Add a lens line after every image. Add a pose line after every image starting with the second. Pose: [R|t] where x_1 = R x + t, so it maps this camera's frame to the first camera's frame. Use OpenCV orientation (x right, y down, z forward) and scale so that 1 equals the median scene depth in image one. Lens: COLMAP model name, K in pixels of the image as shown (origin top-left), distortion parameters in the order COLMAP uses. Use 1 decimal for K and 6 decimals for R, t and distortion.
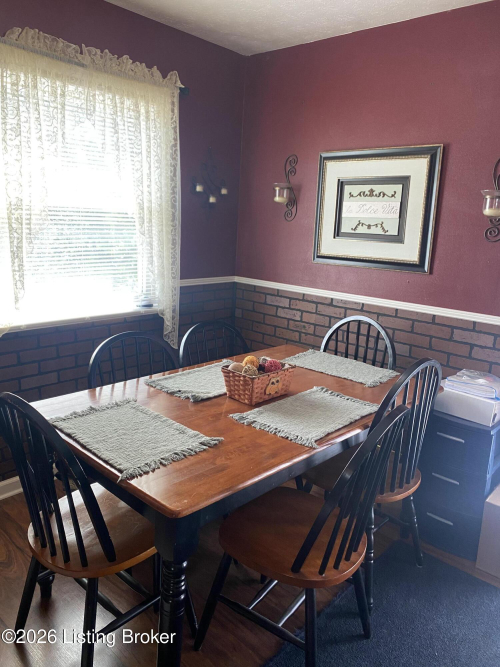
lens RADIAL K [[505.4, 0, 245.6], [0, 505.4, 330.6], [0, 0, 1]] dist [0.023662, -0.022716]
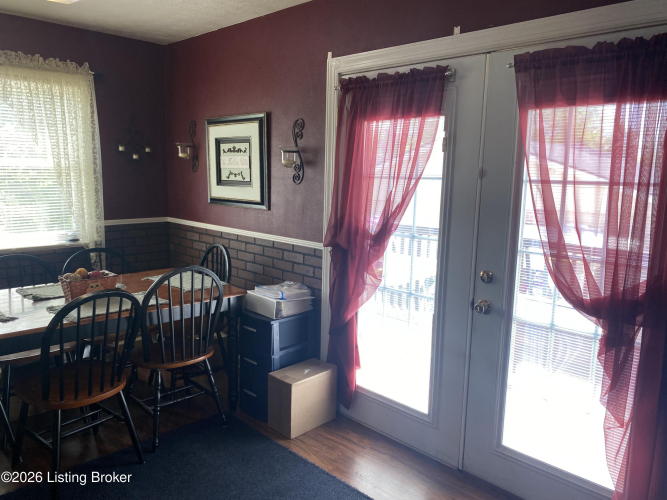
lens RADIAL K [[505.4, 0, 336.8], [0, 505.4, 253.2], [0, 0, 1]] dist [0.023662, -0.022716]
pose [[0.999305, -0.020405, -0.031209, 0.527323], [0.018666, 0.998310, -0.055040, 0.068216], [0.032280, 0.054419, 0.997996, -0.264158]]
